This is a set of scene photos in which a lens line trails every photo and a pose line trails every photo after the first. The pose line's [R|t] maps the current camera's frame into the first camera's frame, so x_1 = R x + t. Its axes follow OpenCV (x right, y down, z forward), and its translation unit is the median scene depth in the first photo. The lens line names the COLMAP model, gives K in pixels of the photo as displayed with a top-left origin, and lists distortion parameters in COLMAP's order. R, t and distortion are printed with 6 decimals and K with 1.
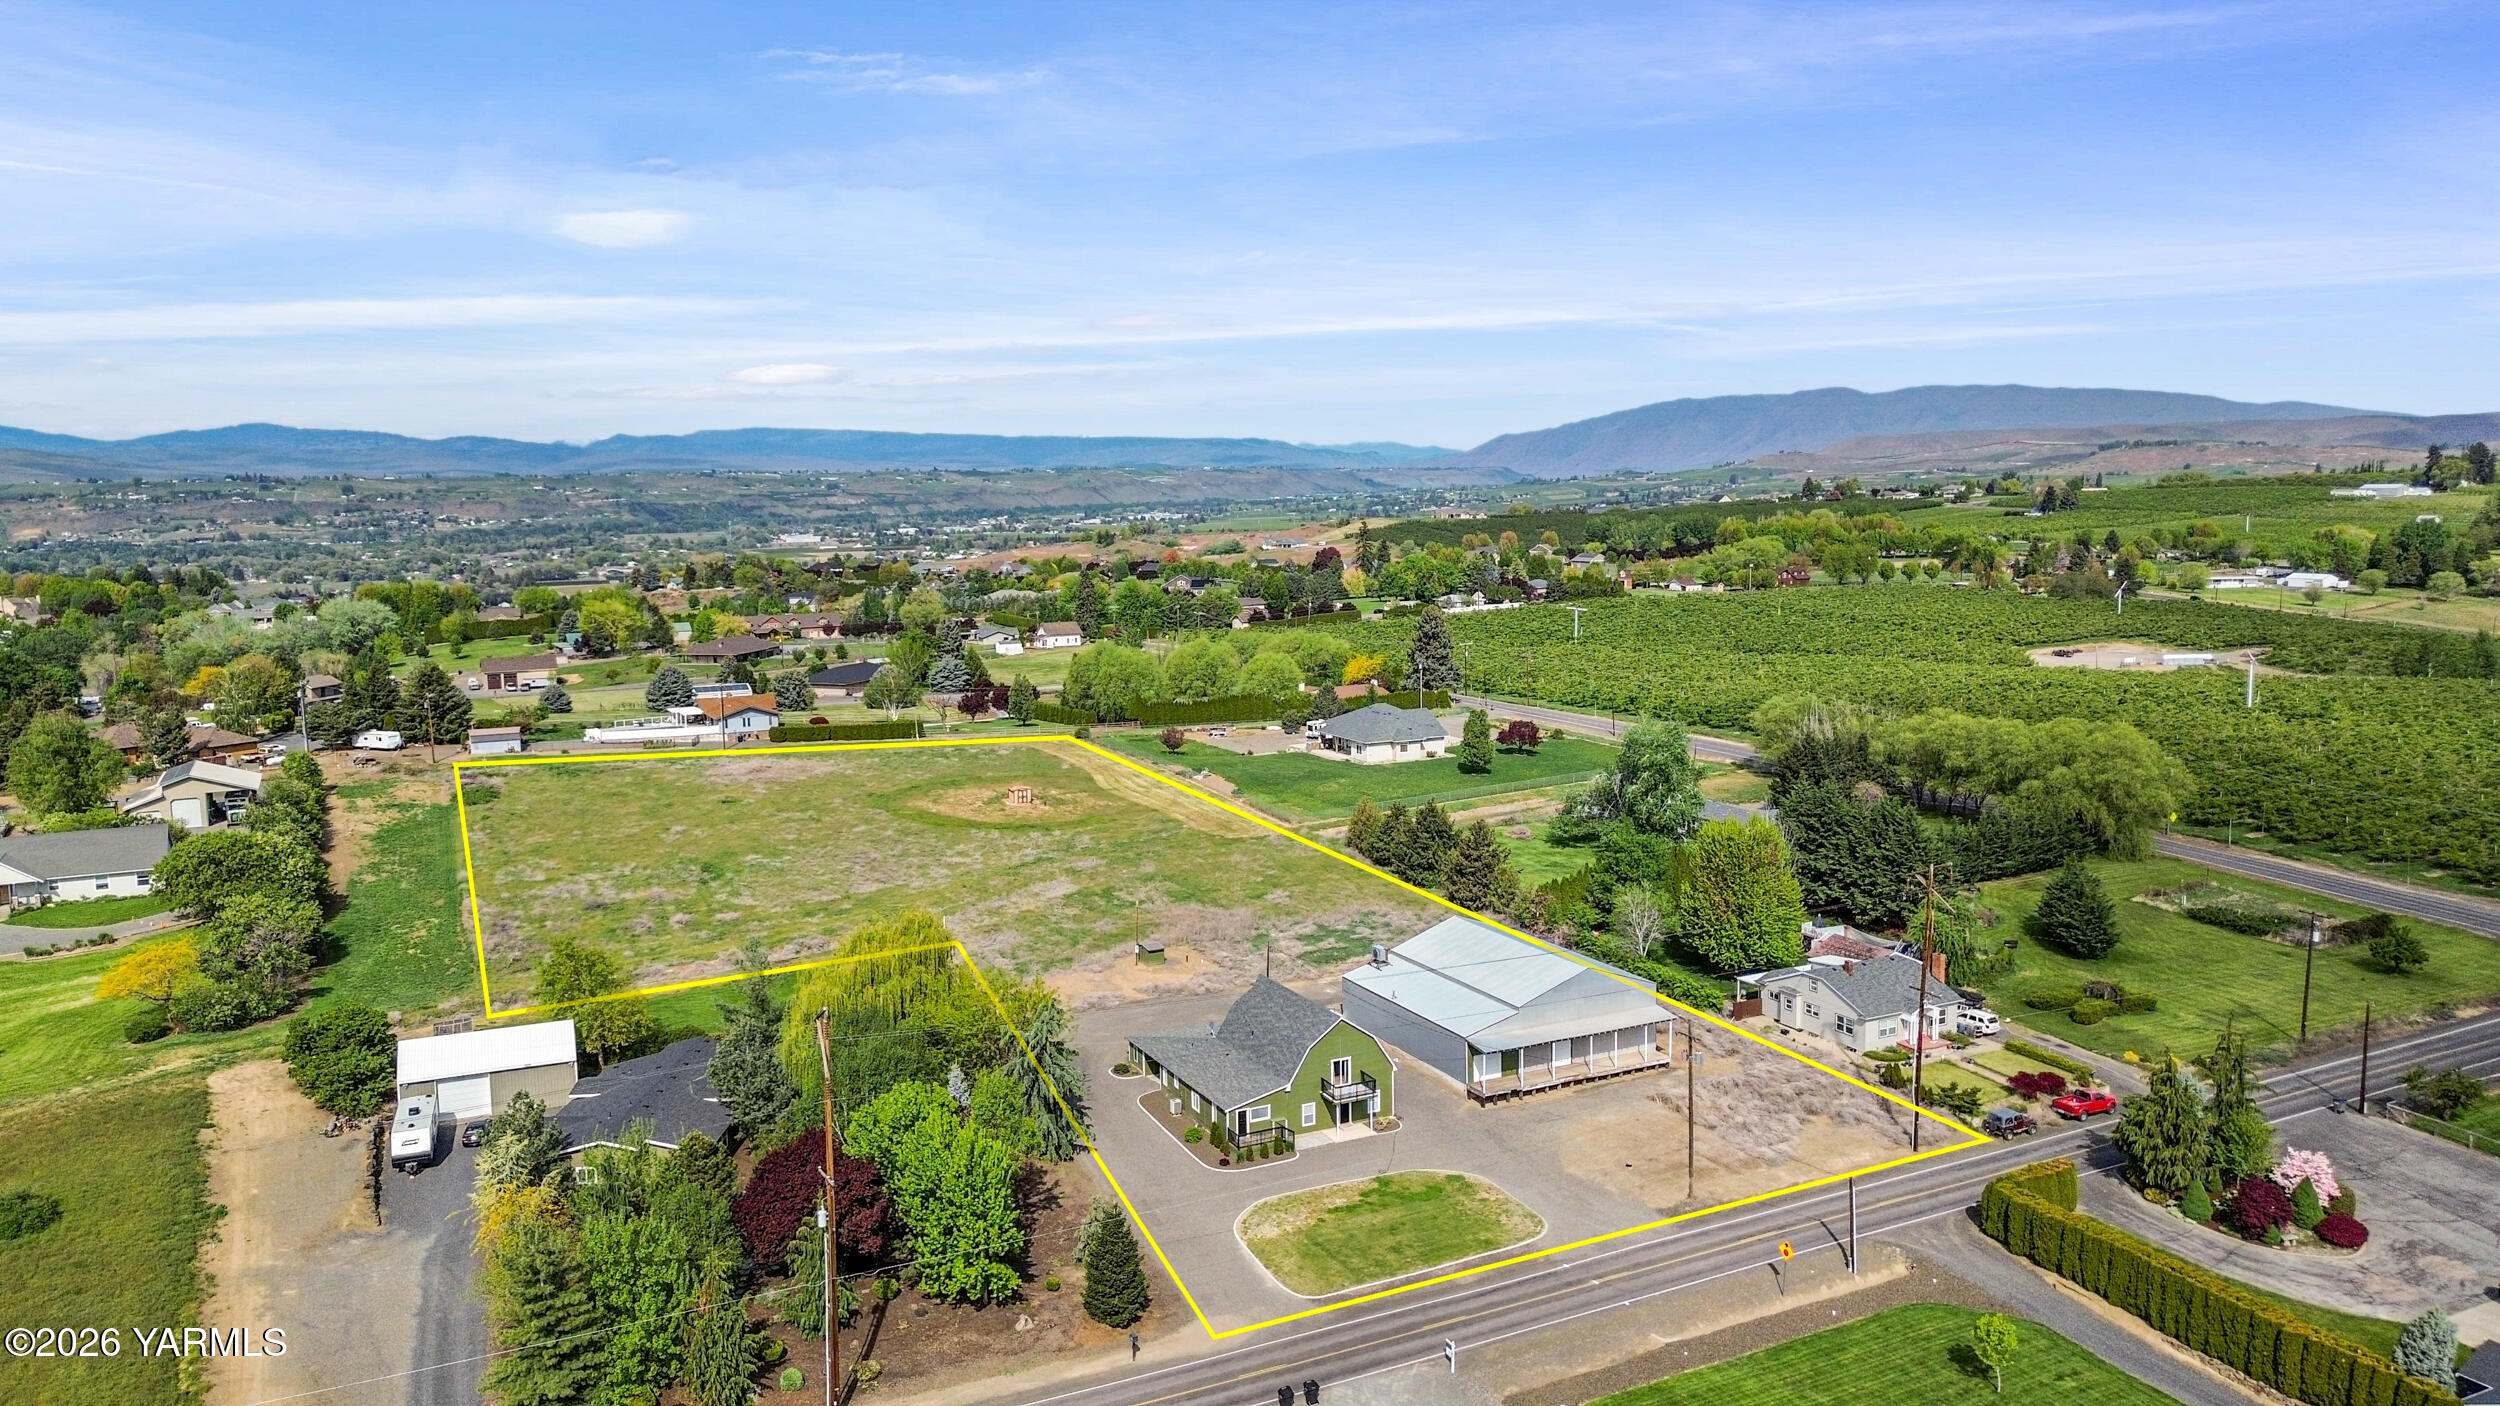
lens RADIAL K [[1788.0, 0, 1250.0], [0, 1788.0, 703.0], [0, 0, 1]] dist [0.071371, -0.067690]
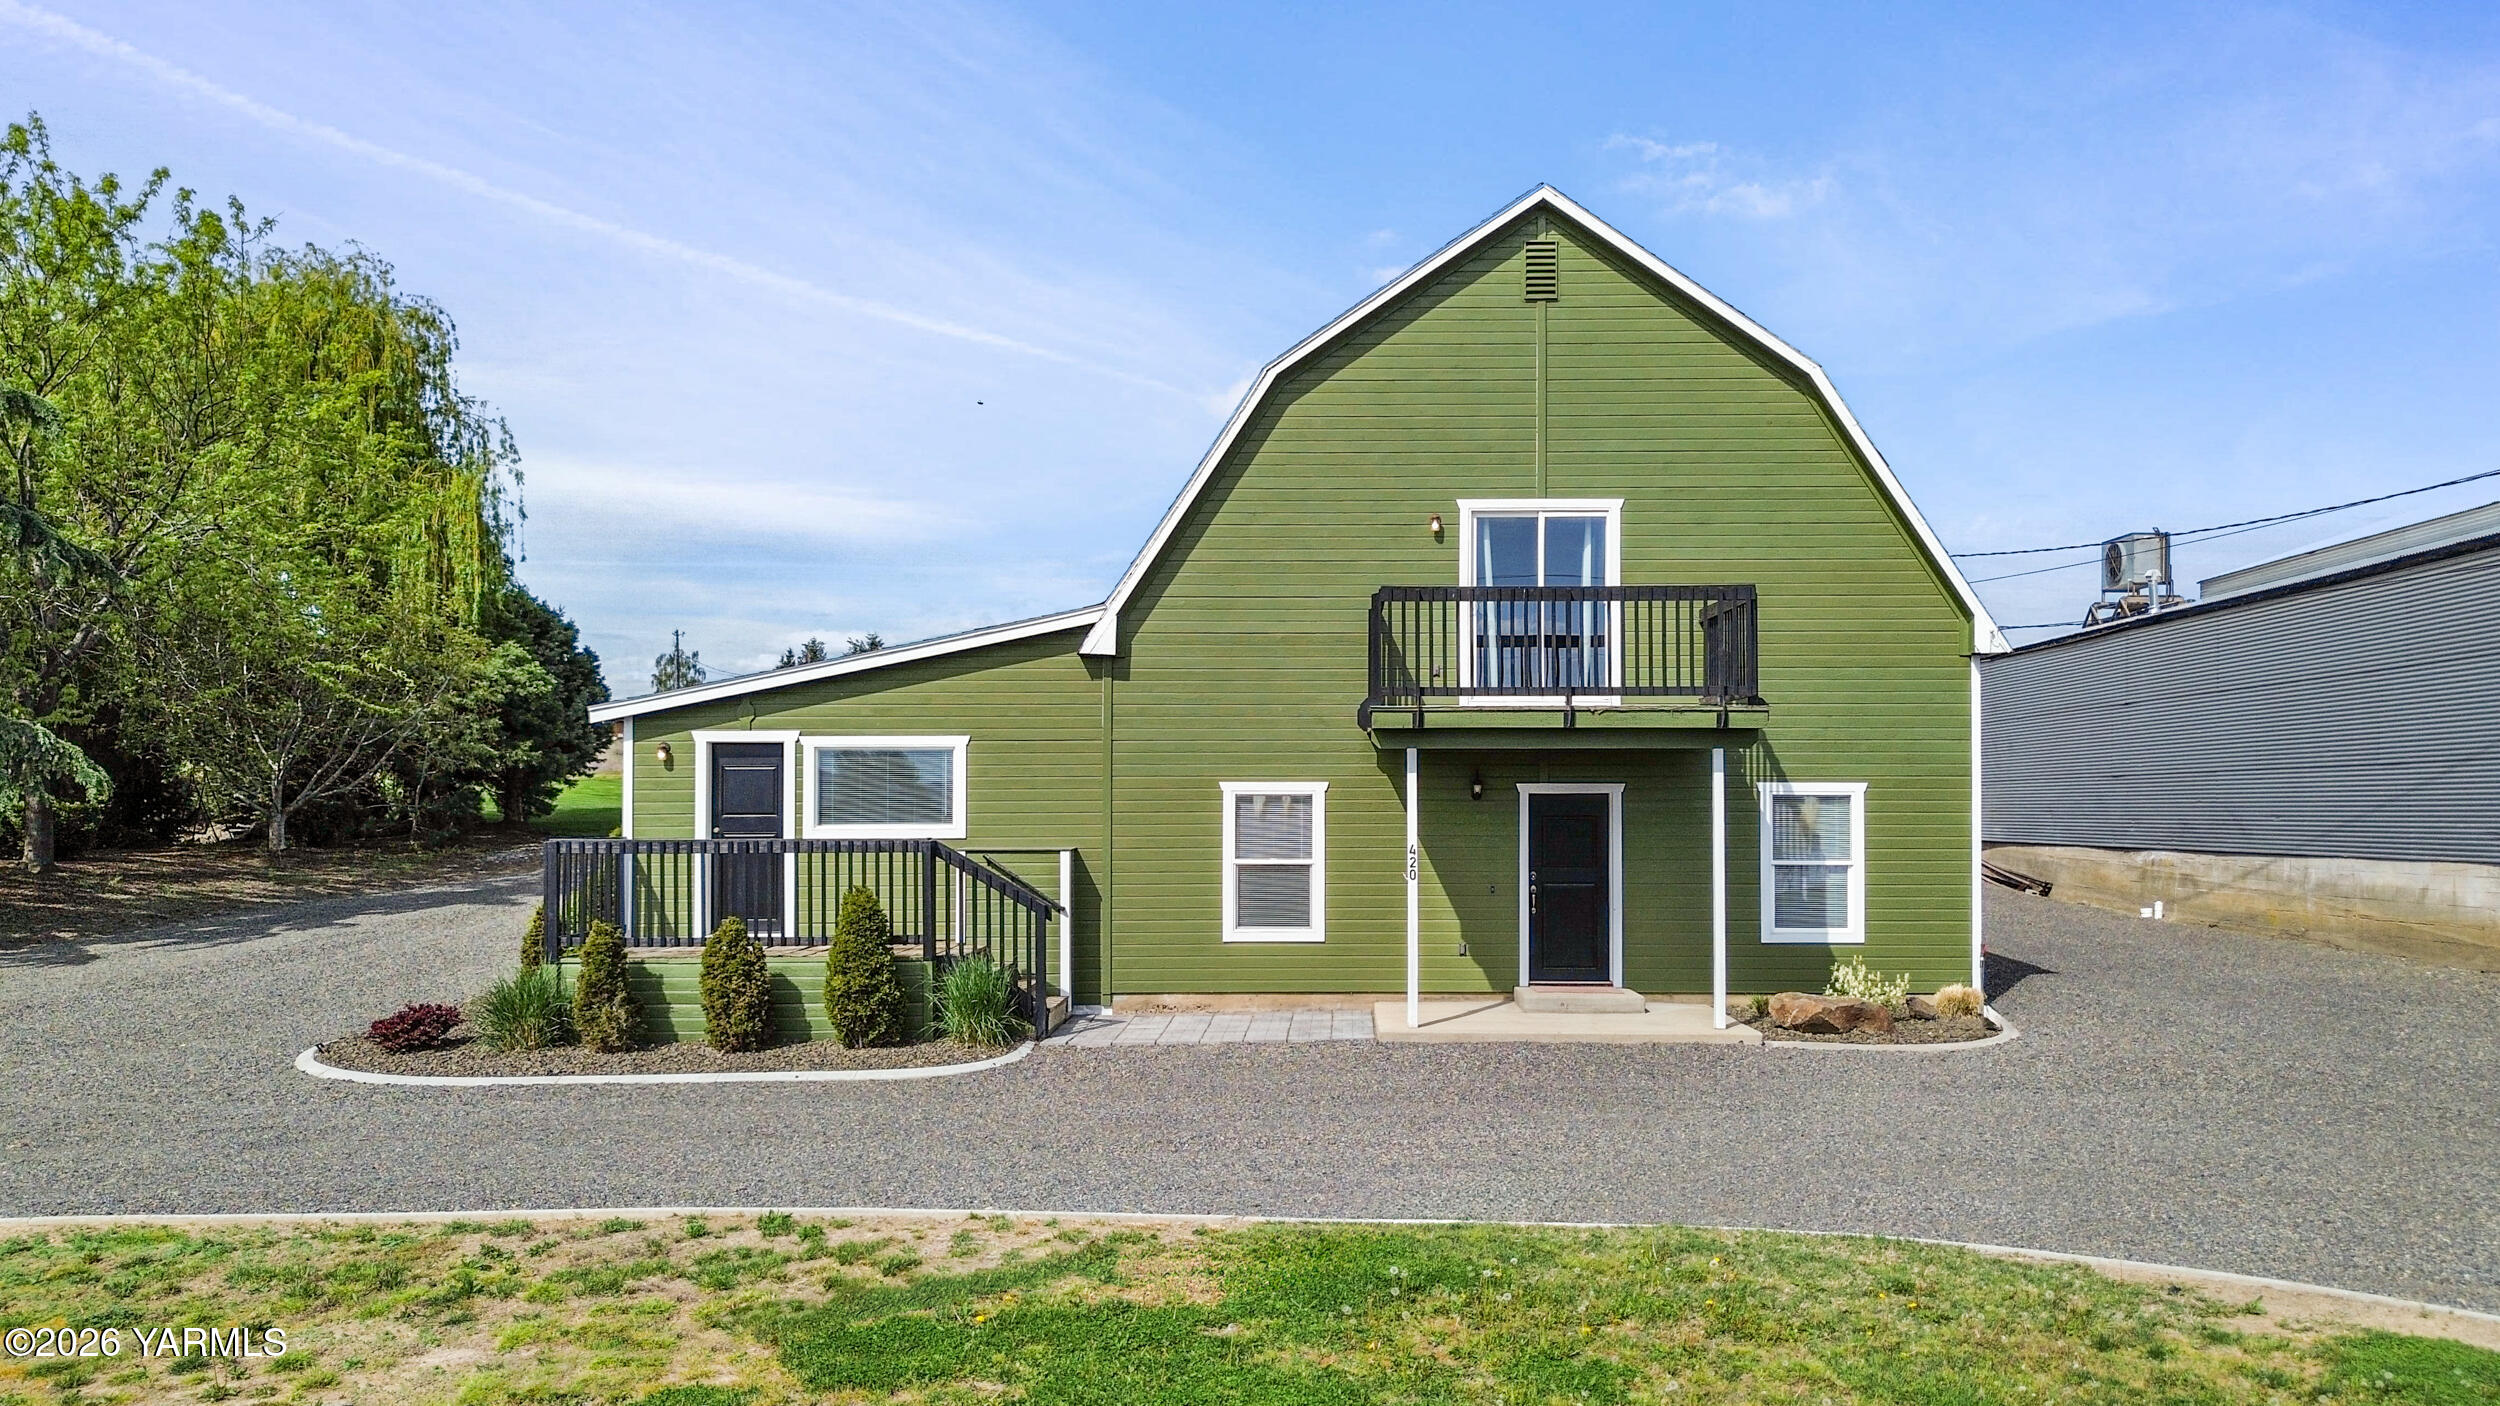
lens RADIAL K [[1807.9, 0, 1344.7], [0, 1807.9, 759.0], [0, 0, 1]] dist [0.050752, -0.003616]
pose [[0.894682, -0.001035, -0.446702, 0.098880], [-0.071534, 0.986760, -0.145559, 0.236103], [0.440938, 0.162183, 0.882763, 0.854803]]
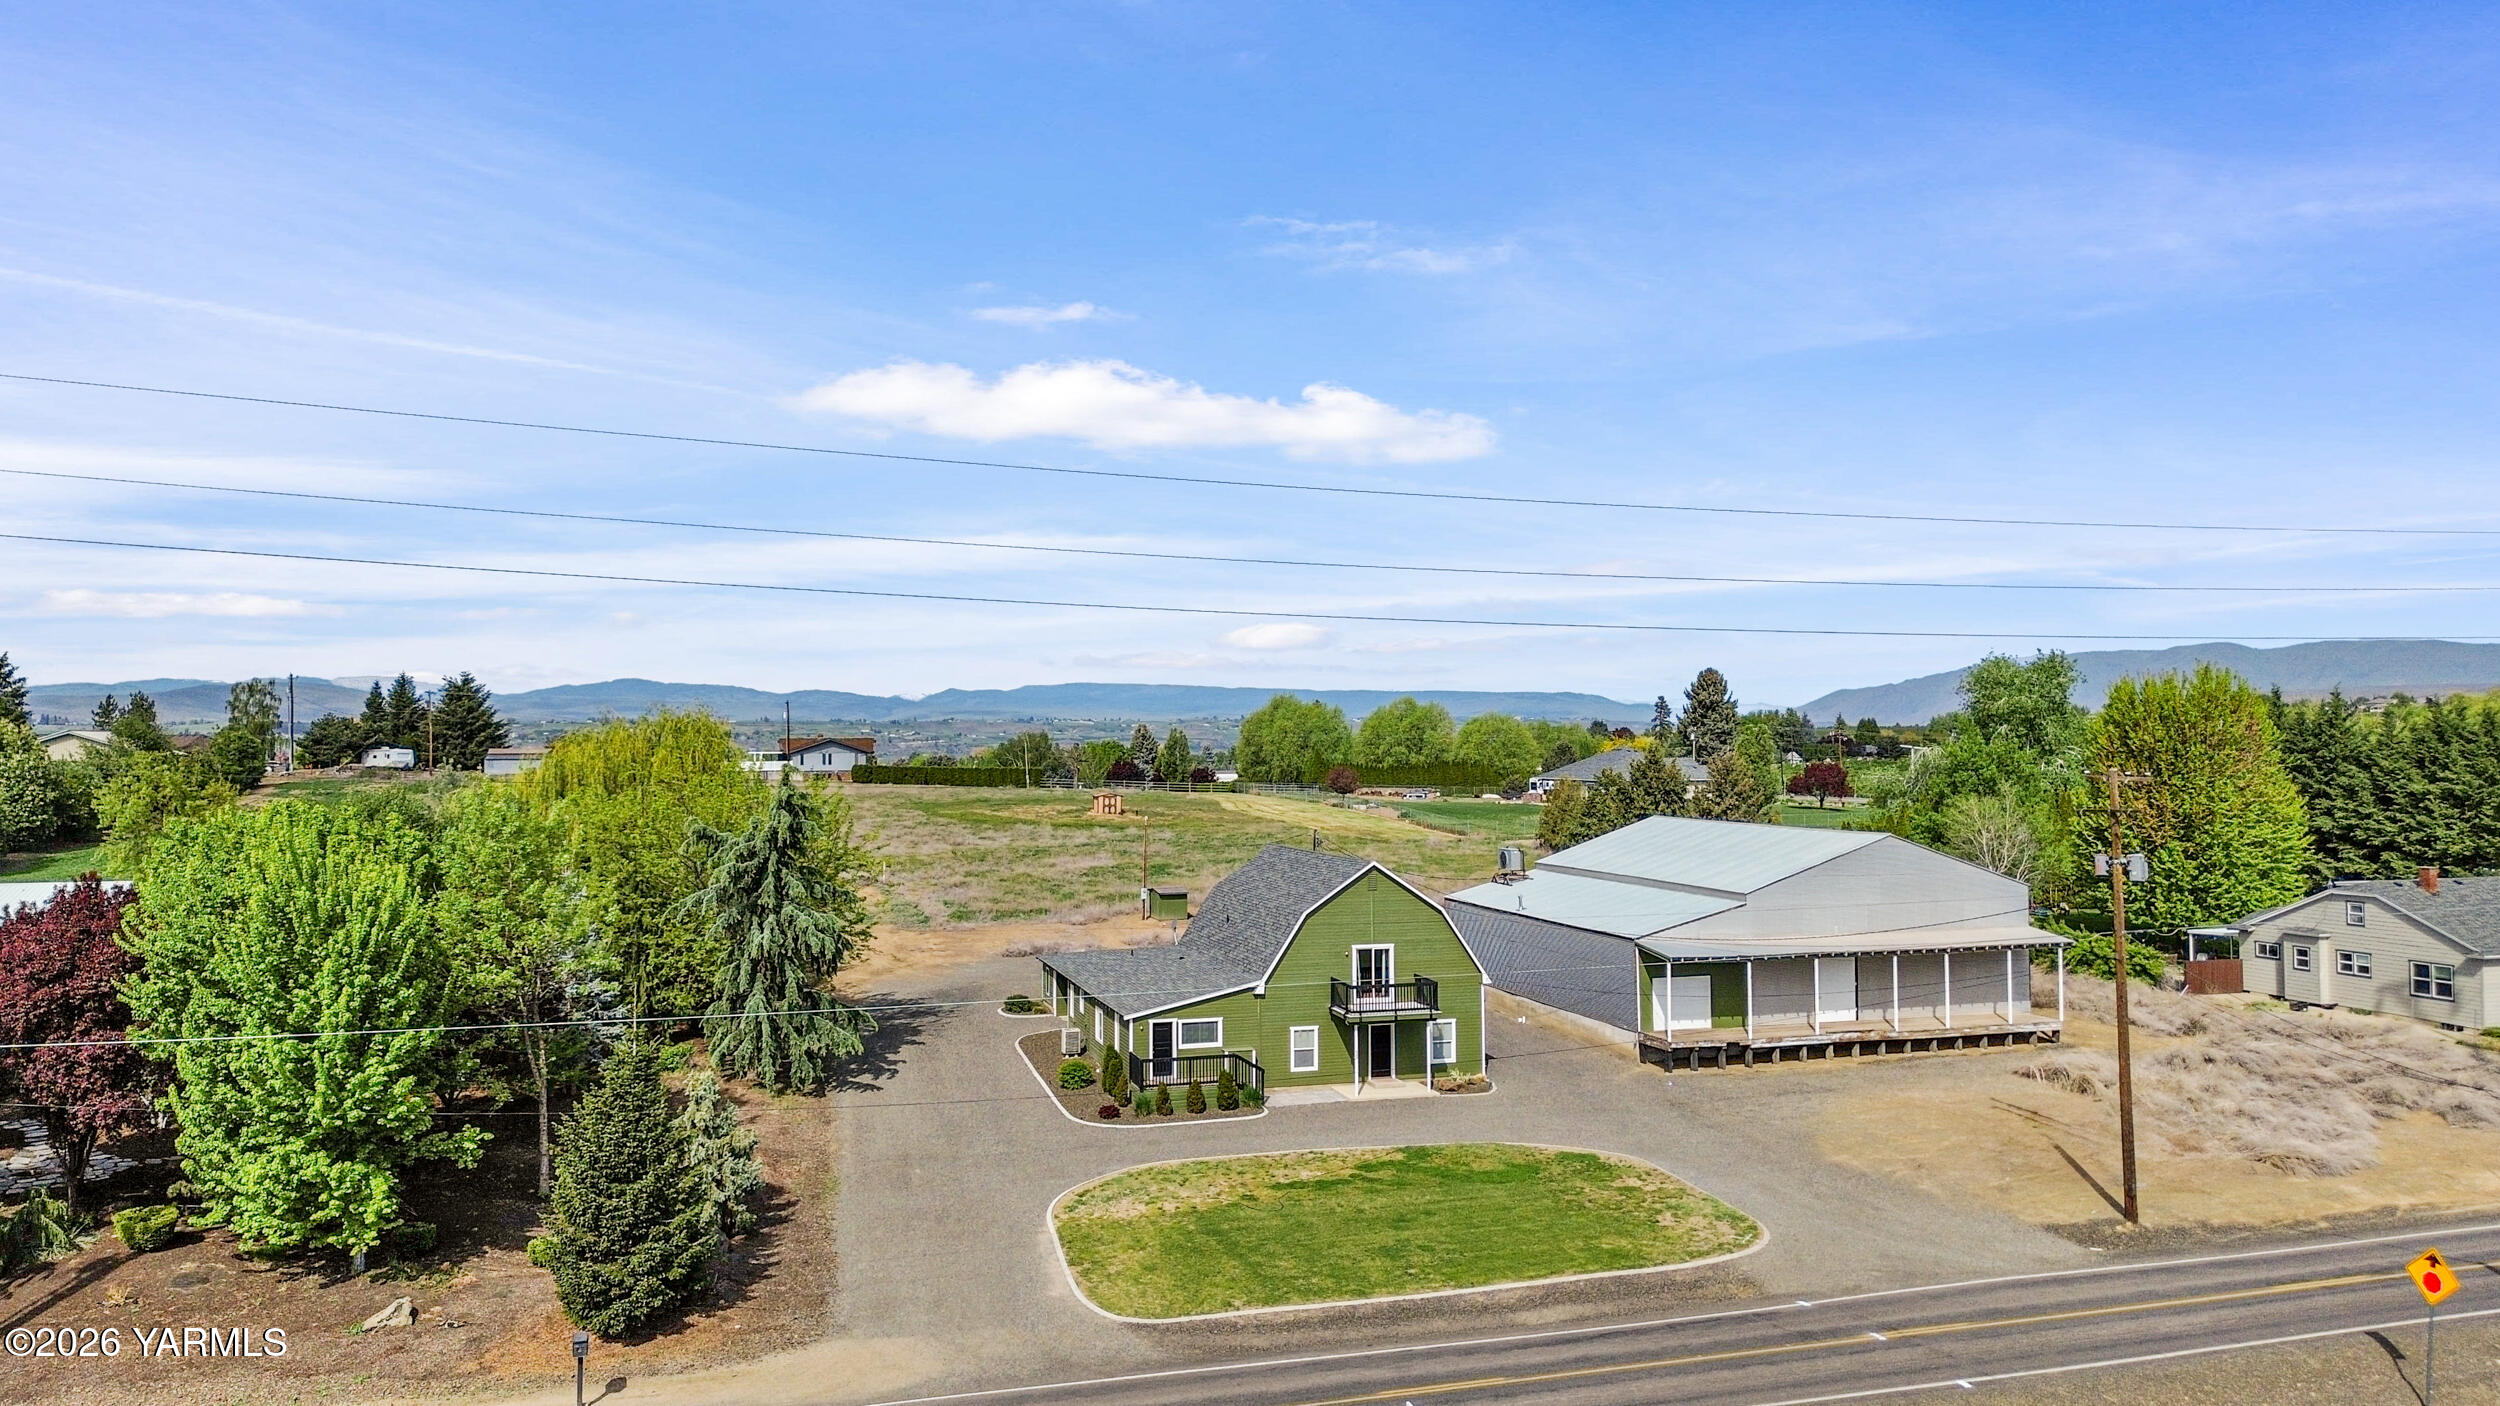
lens RADIAL K [[1788.0, 0, 1250.0], [0, 1788.0, 703.0], [0, 0, 1]] dist [0.071371, -0.067690]
pose [[0.983947, 0.002221, -0.178447, 0.105370], [-0.029744, 0.987977, -0.151711, 0.205177], [0.175965, 0.154583, 0.972183, 0.477550]]
